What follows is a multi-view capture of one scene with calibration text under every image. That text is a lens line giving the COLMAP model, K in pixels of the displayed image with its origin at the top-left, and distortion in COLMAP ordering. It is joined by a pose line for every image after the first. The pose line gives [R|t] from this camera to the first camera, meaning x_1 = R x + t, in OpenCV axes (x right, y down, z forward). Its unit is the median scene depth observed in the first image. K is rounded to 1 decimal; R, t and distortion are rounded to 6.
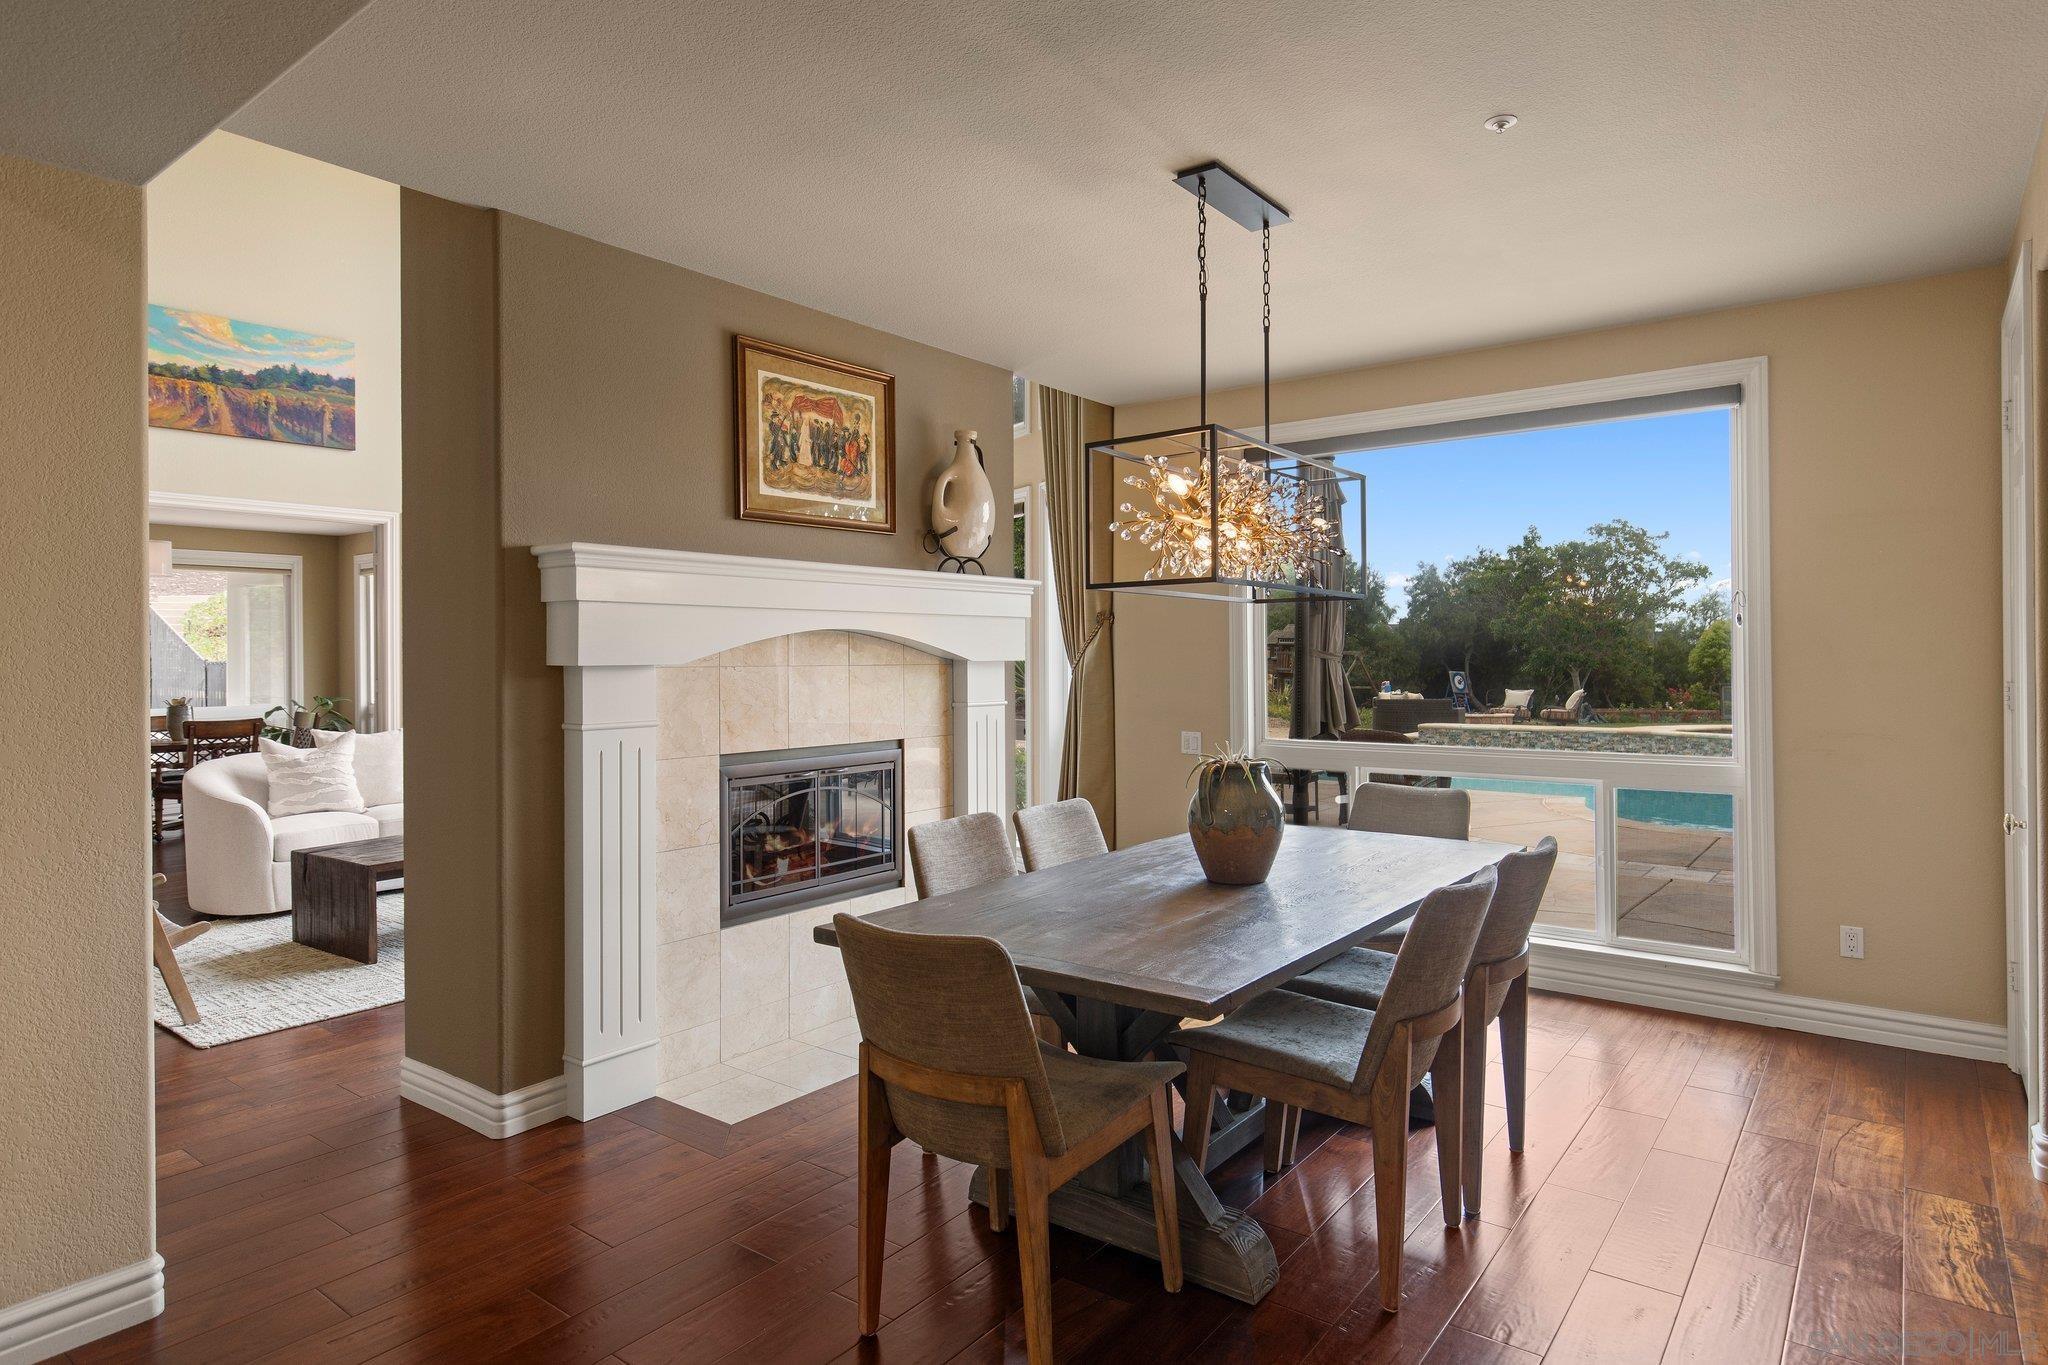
lens RADIAL K [[1121.0, 0, 1028.7], [0, 1121.0, 663.2], [0, 0, 1]] dist [0.006572, -0.000225]
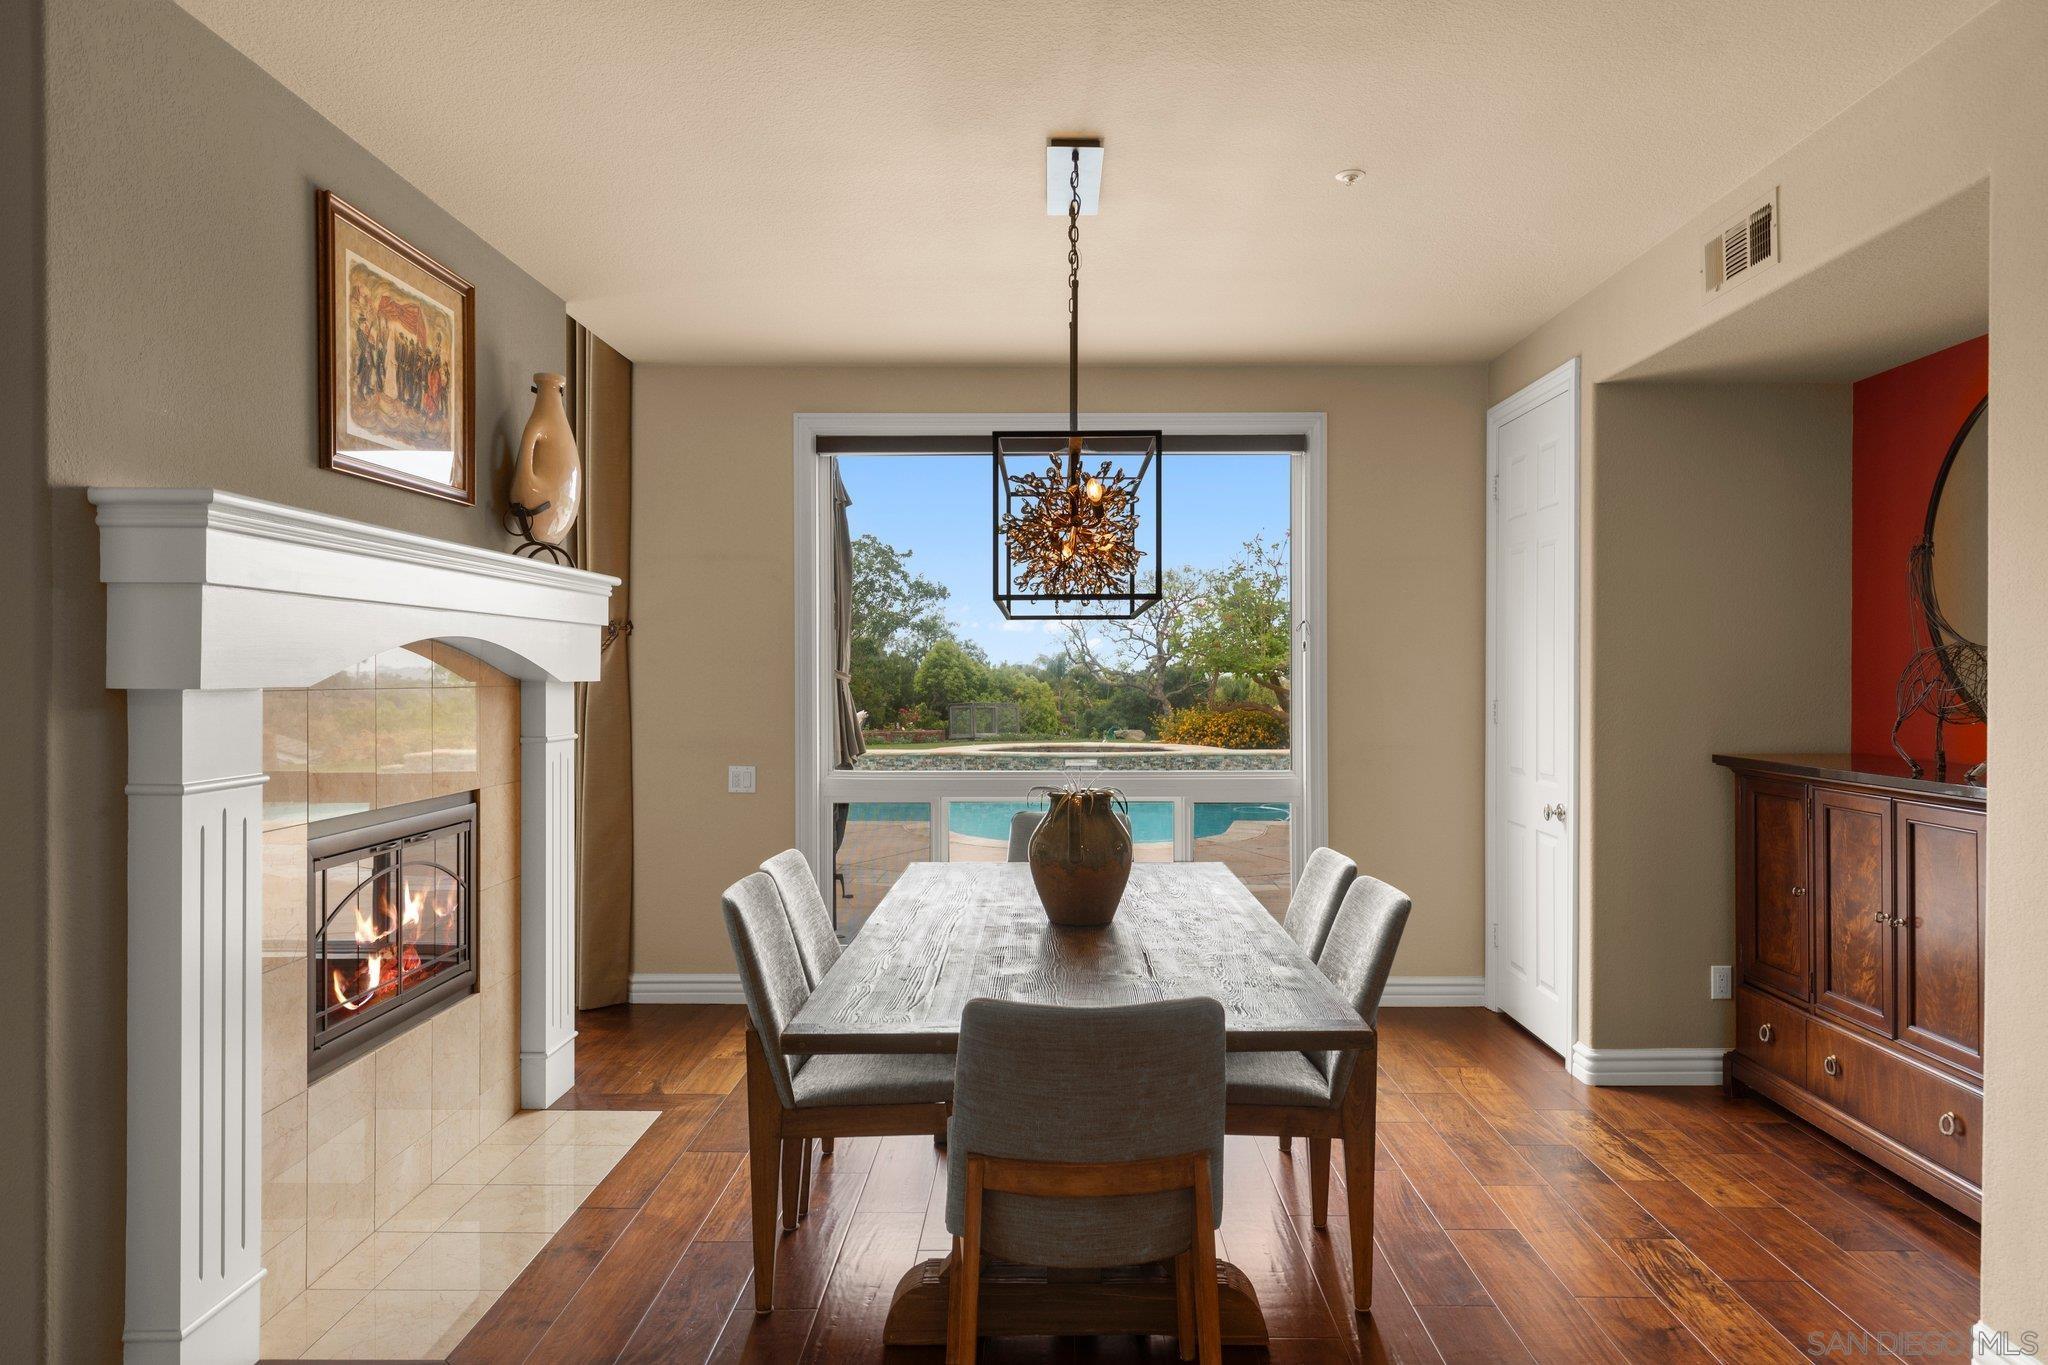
lens RADIAL K [[1313.9, 0, 1014.4], [0, 1313.9, 687.4], [0, 0, 1]] dist [0.002029, 0.001180]
pose [[0.806831, -0.000094, 0.590783, -0.360635], [-0.002074, 0.999993, 0.002991, -0.001256], [-0.590779, -0.003638, 0.806825, 0.117536]]
